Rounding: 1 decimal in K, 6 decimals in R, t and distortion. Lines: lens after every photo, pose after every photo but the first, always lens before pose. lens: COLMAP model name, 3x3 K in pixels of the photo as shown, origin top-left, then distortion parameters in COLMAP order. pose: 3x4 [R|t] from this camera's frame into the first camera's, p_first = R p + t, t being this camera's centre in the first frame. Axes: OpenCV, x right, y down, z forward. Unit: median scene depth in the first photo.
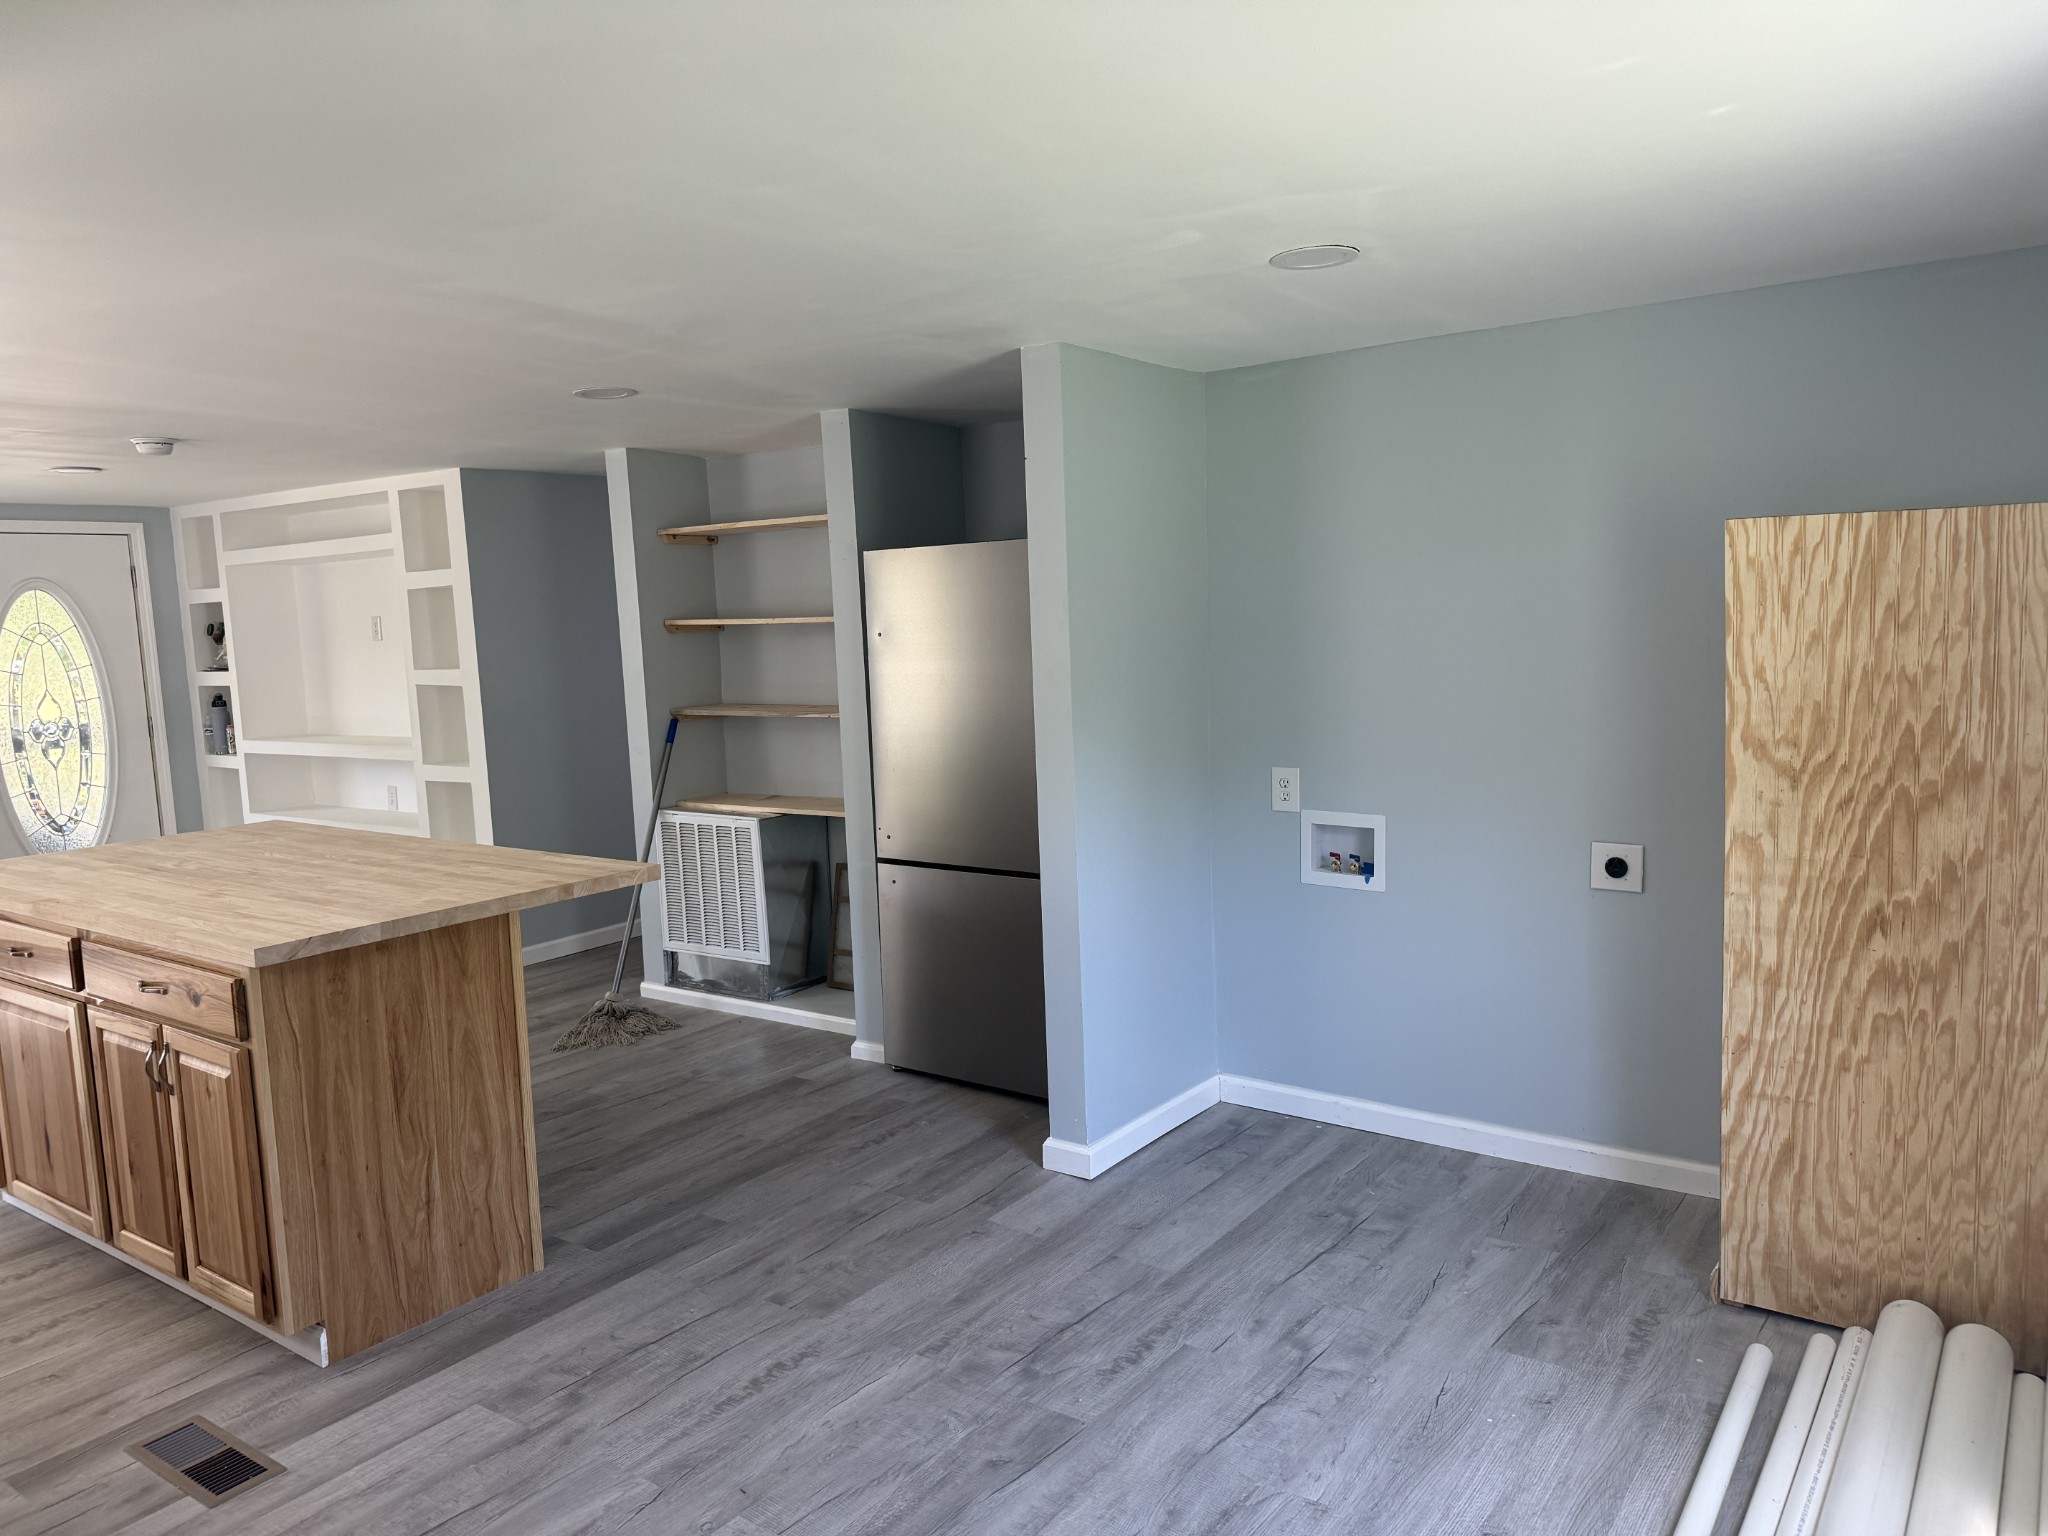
lens RADIAL K [[1445.9, 0, 1014.5], [0, 1445.9, 757.2], [0, 0, 1]] dist [0.042031, -0.048779]
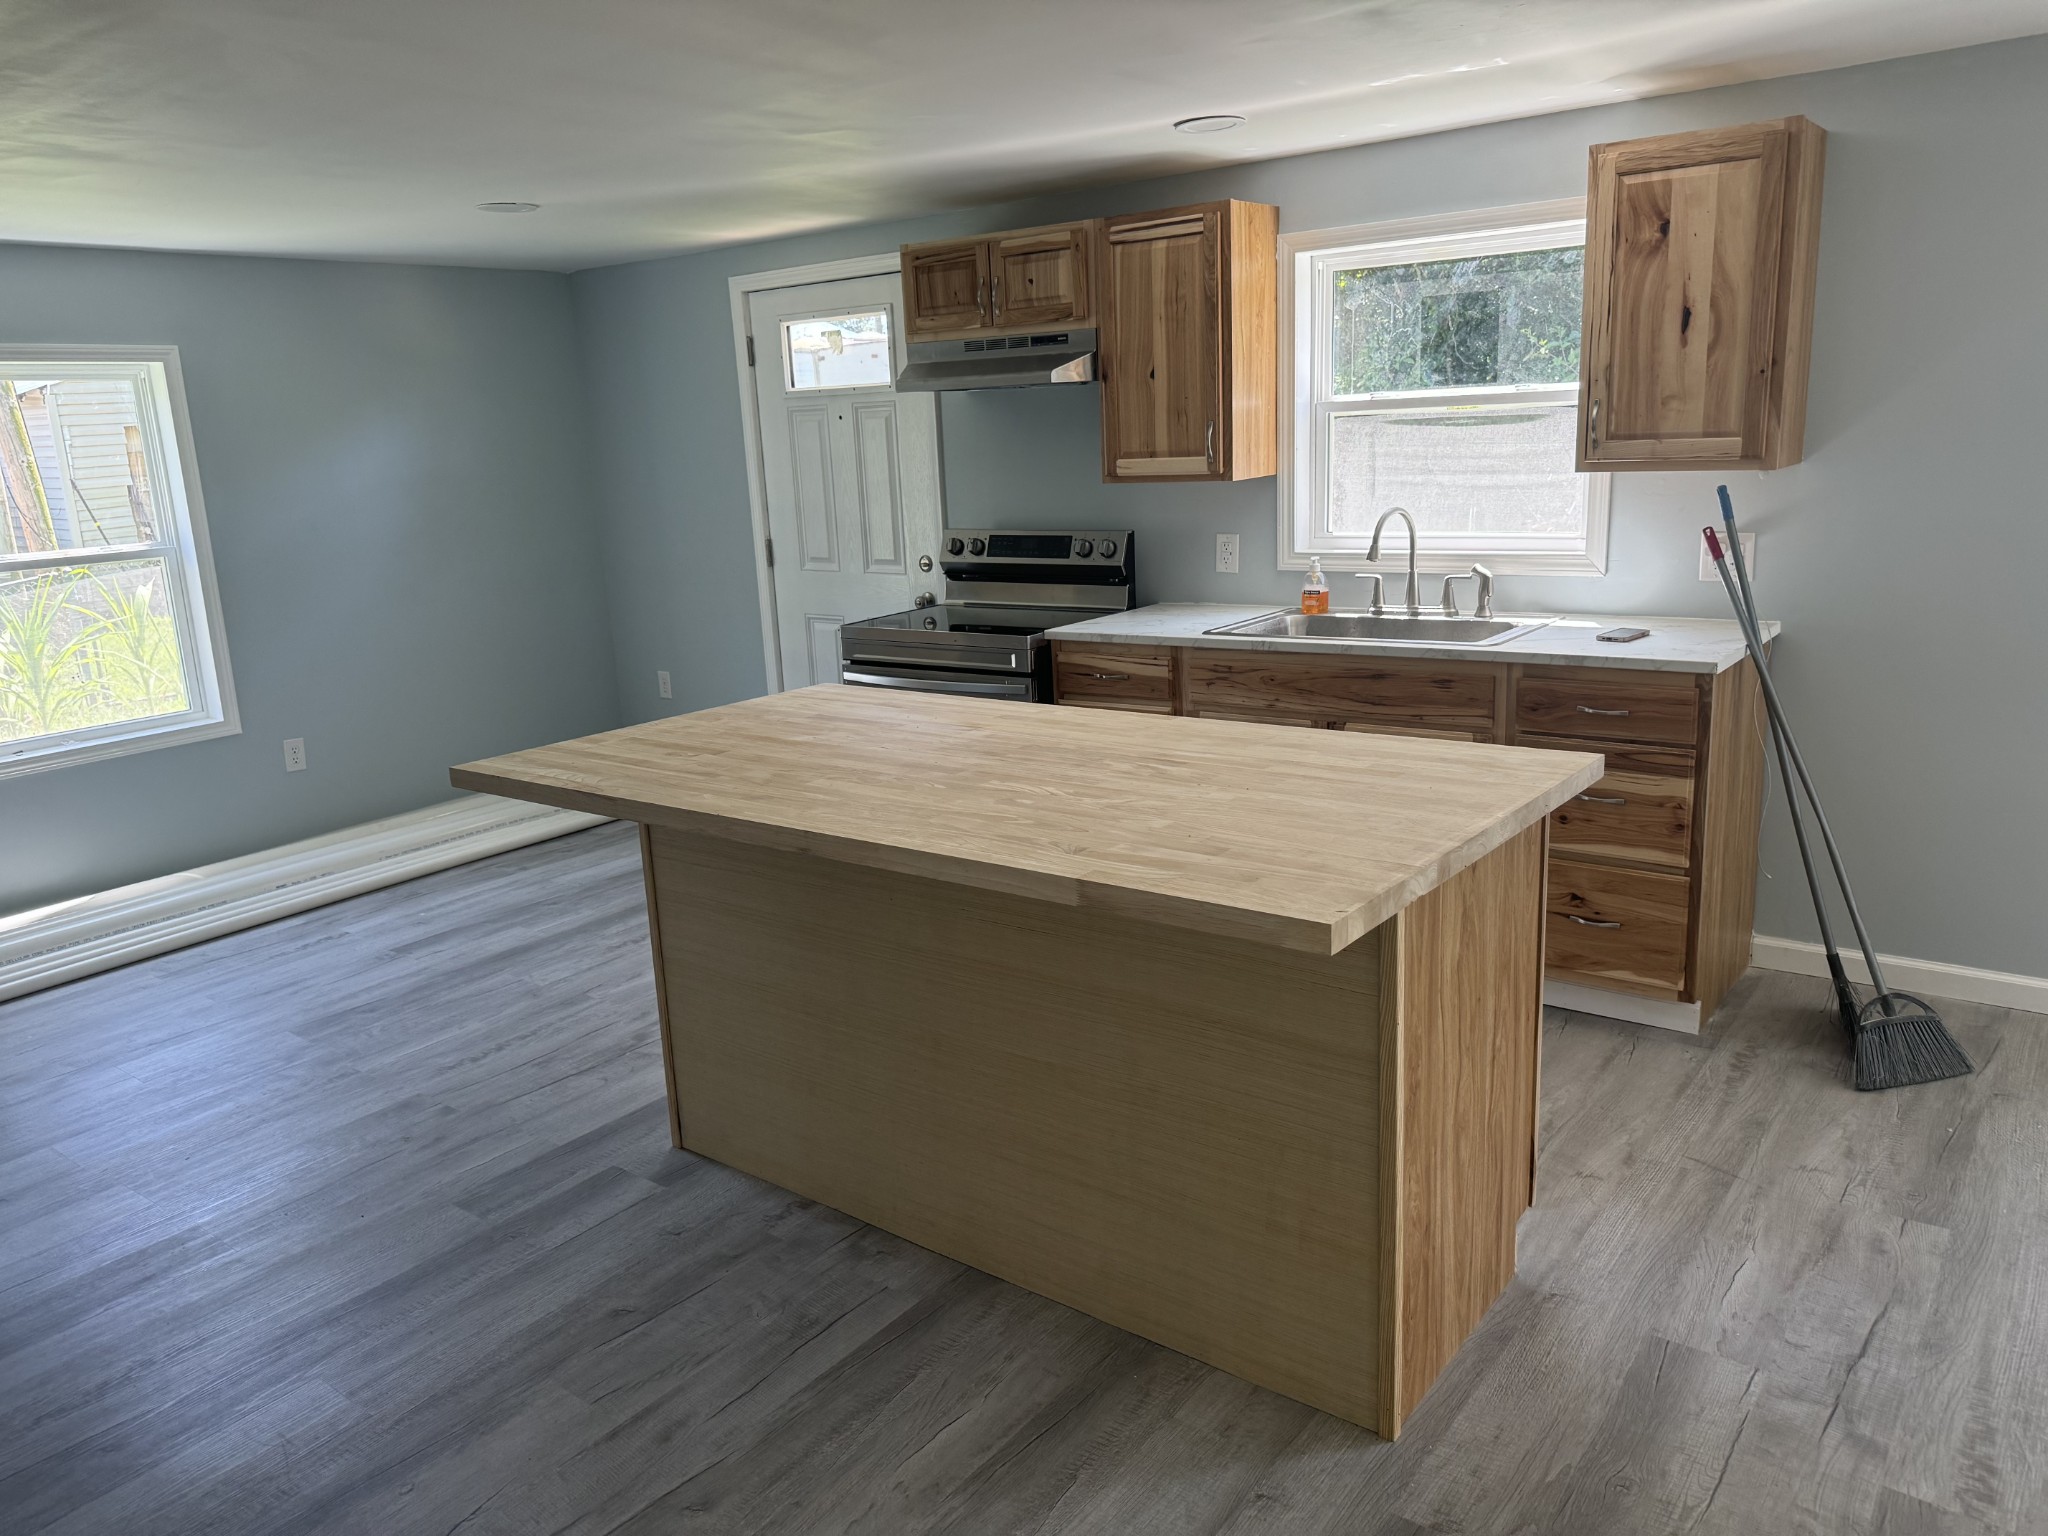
lens RADIAL K [[1451.4, 0, 1055.3], [0, 1451.4, 795.7], [0, 0, 1]] dist [0.009973, -0.003337]
pose [[-0.996155, 0.079885, 0.035974, -0.649942], [0.087368, 0.936395, 0.339900, -0.155397], [-0.006532, 0.341736, -0.939773, 1.890687]]
